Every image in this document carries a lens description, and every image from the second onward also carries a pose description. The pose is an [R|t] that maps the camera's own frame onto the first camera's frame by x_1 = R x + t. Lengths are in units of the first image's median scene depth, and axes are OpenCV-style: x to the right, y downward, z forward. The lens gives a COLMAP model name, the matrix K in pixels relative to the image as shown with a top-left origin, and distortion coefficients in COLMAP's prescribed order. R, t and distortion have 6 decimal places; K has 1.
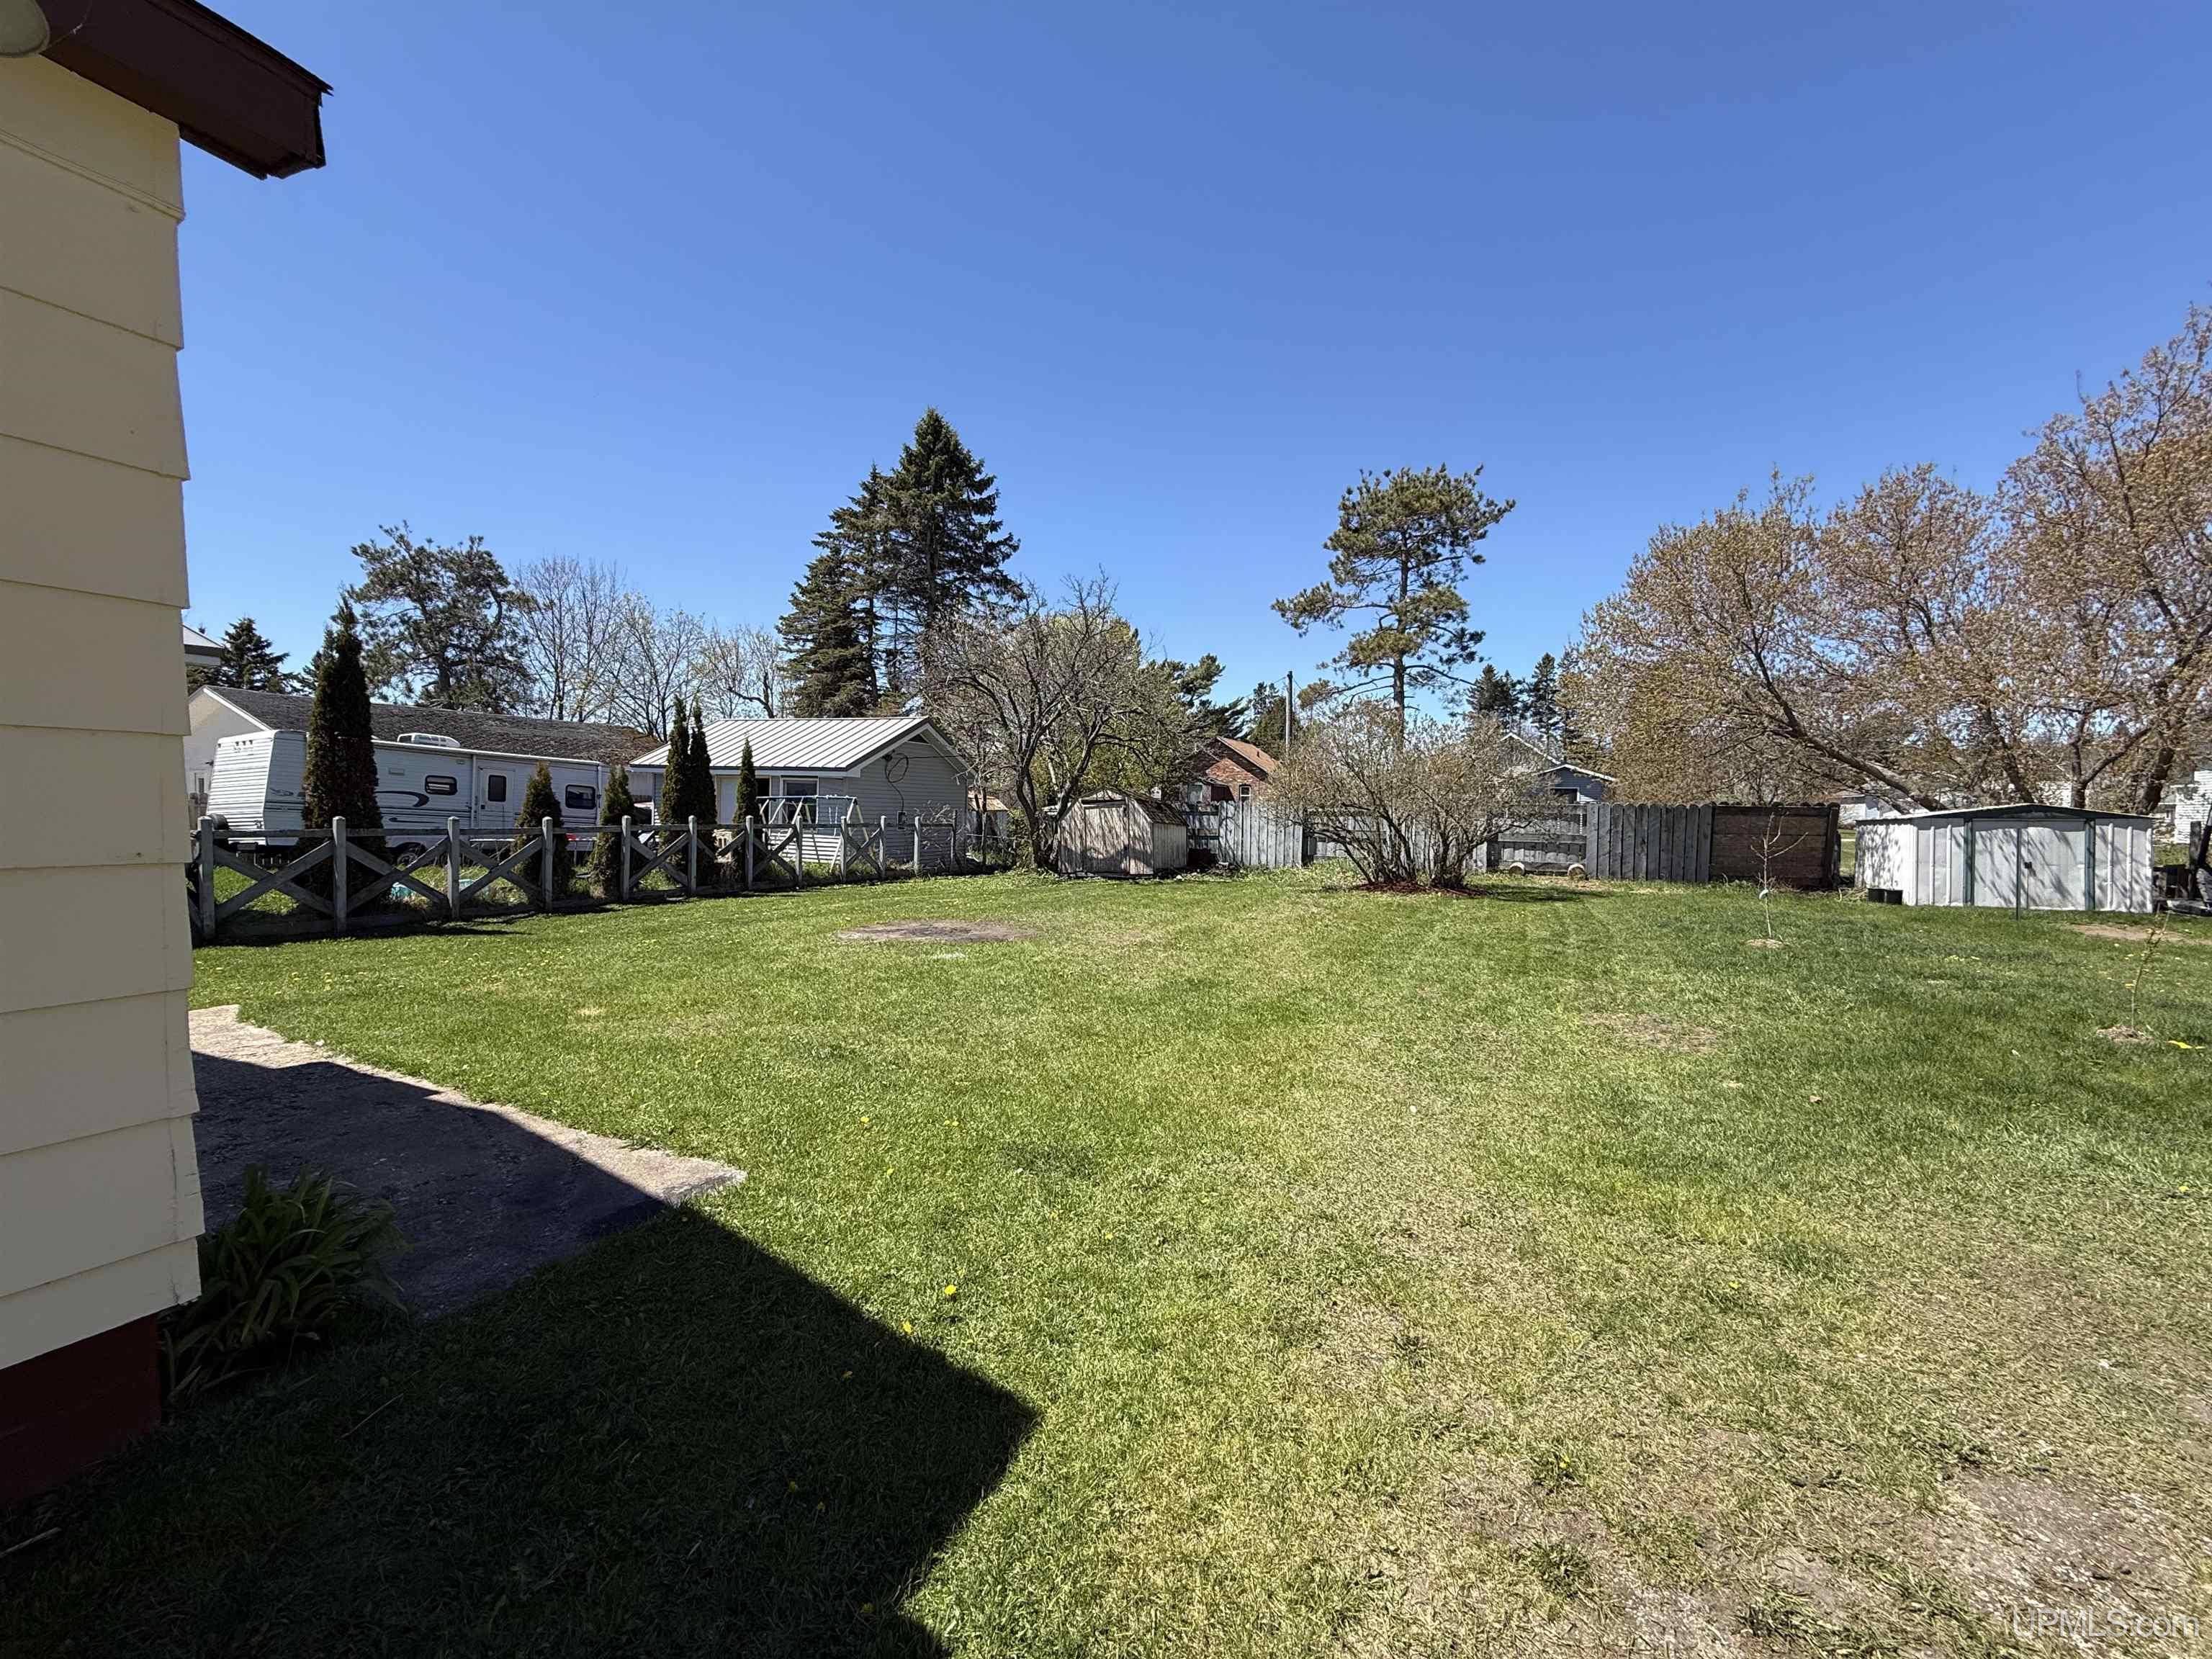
lens RADIAL K [[880.1, 0, 1098.9], [0, 880.1, 824.9], [0, 0, 1]] dist [0.000805, -0.000458]
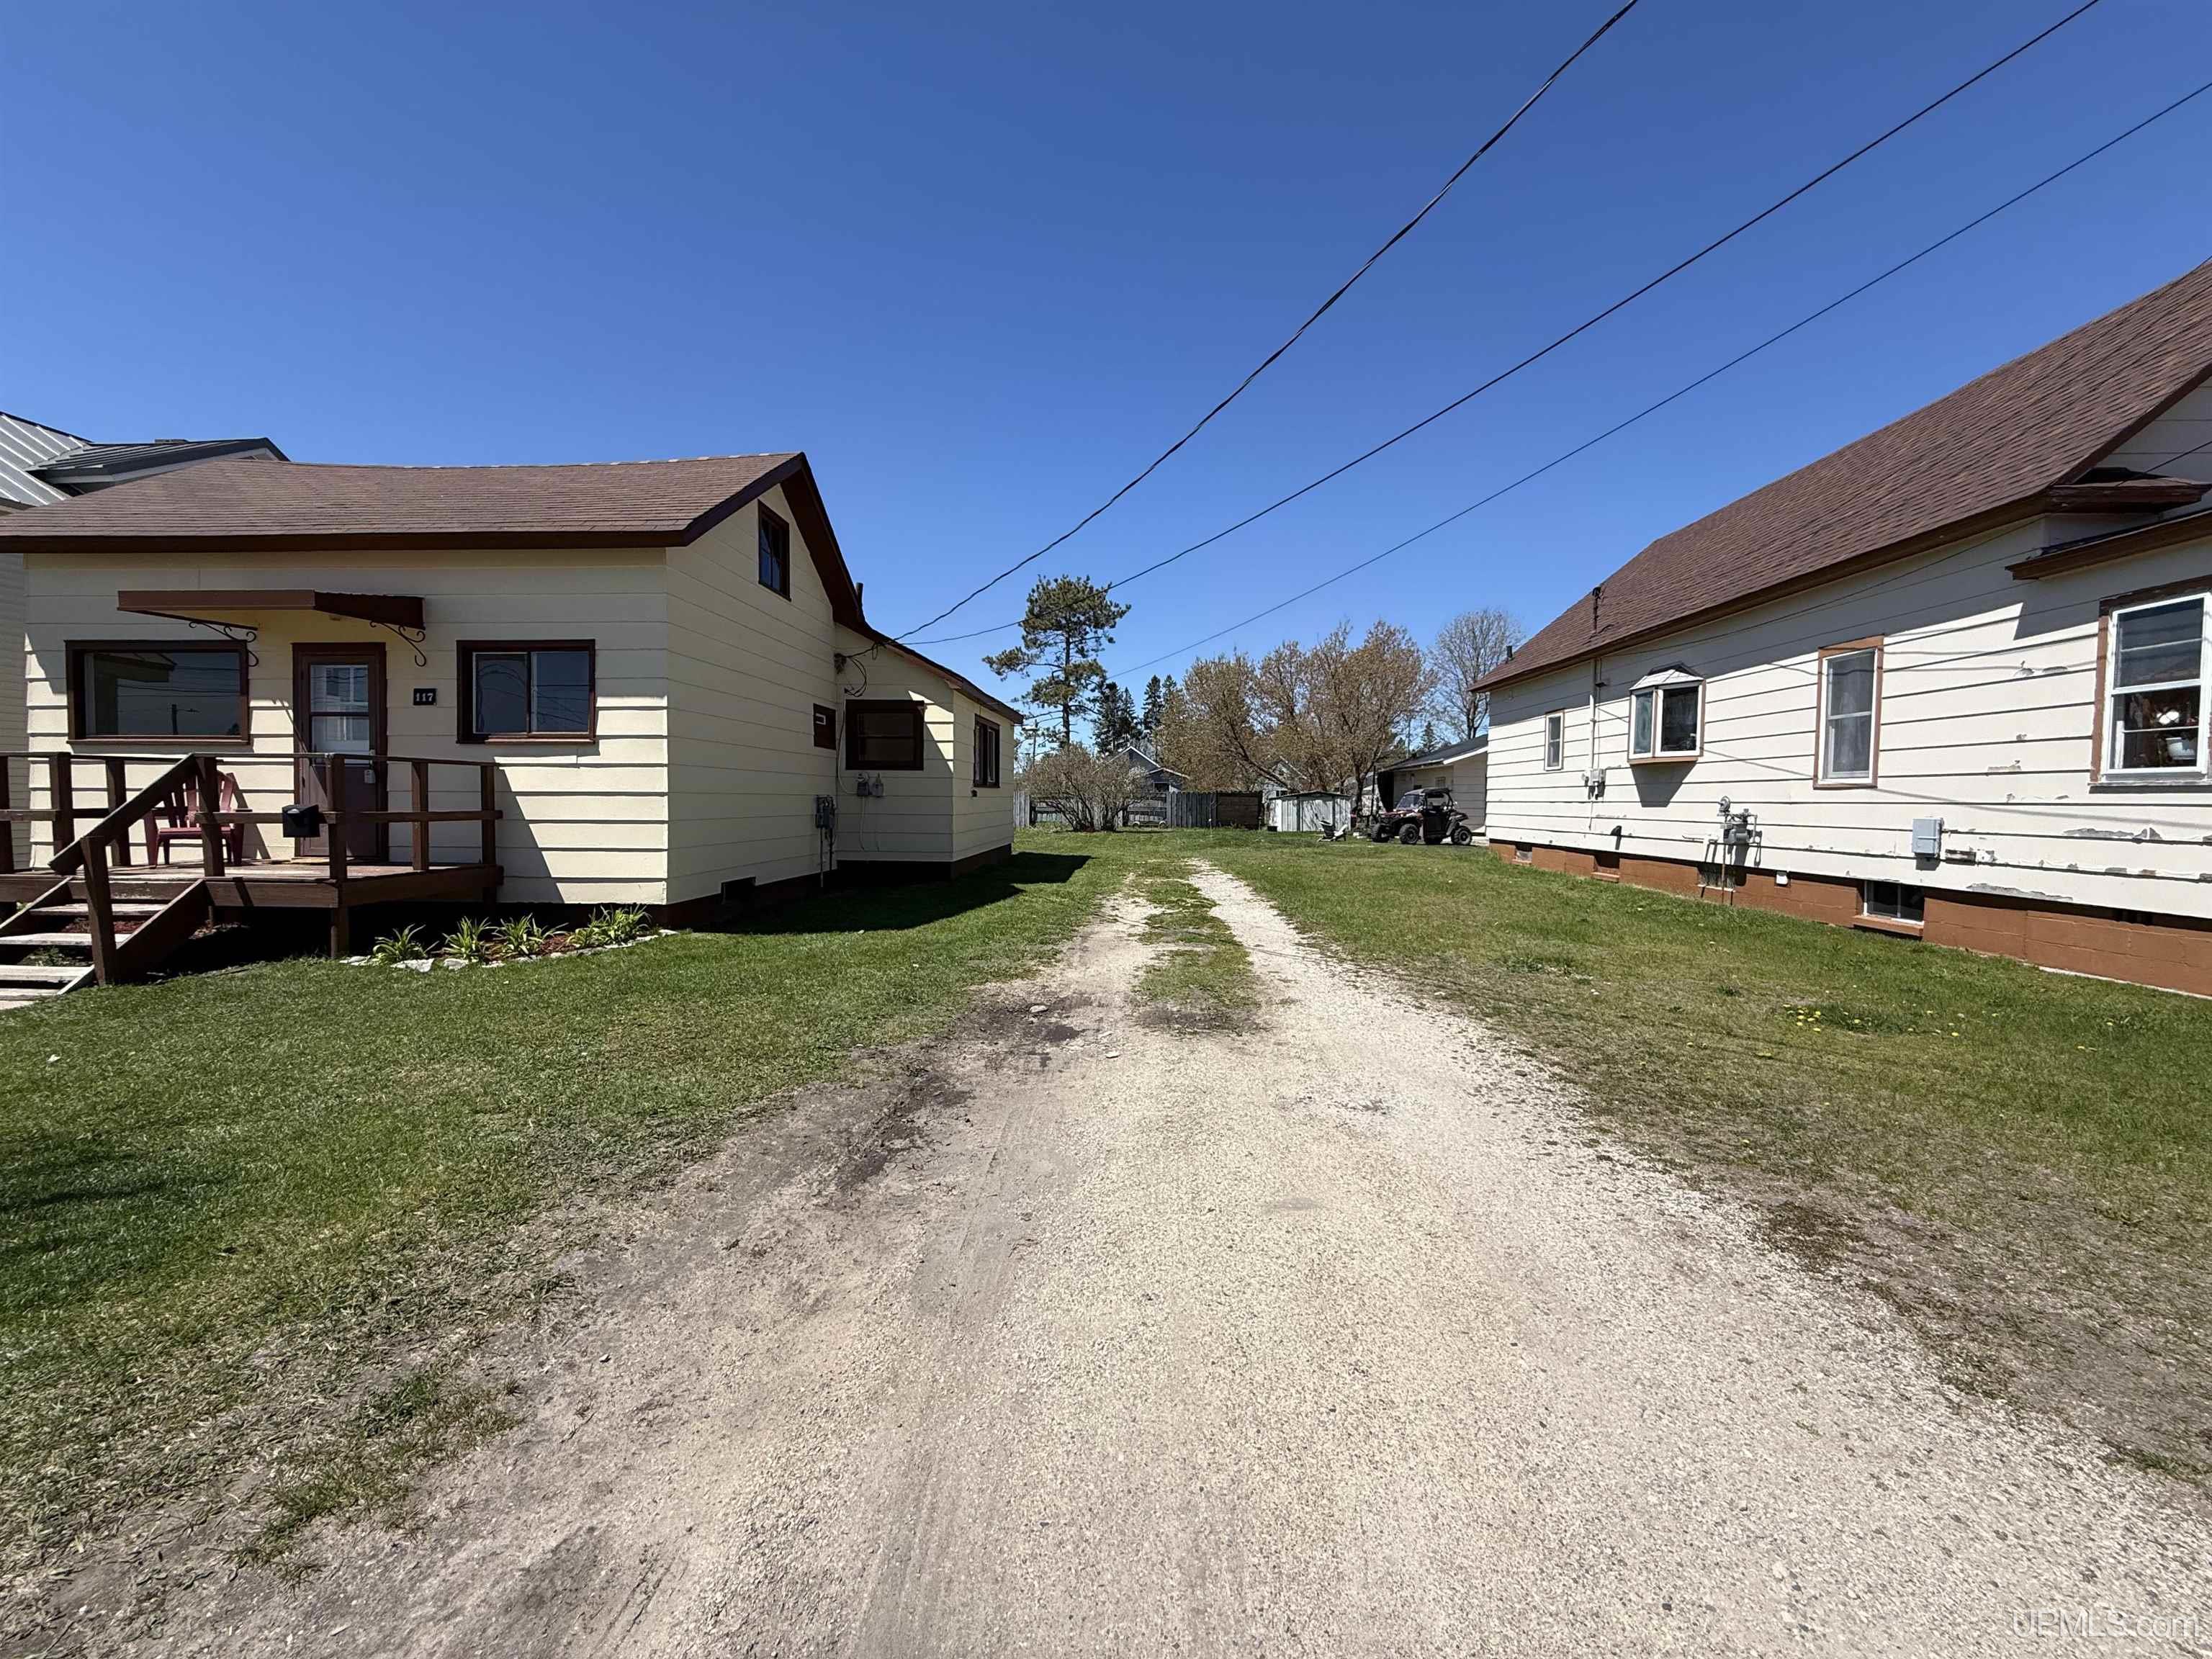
lens RADIAL K [[880.1, 0, 1100.7], [0, 880.1, 828.4], [0, 0, 1]] dist [0.000805, -0.000458]
pose [[0.919222, -0.022260, 0.393111, -0.371159], [0.016559, 0.999703, 0.017887, 0.020784], [-0.393392, -0.009933, 0.919317, -0.778076]]
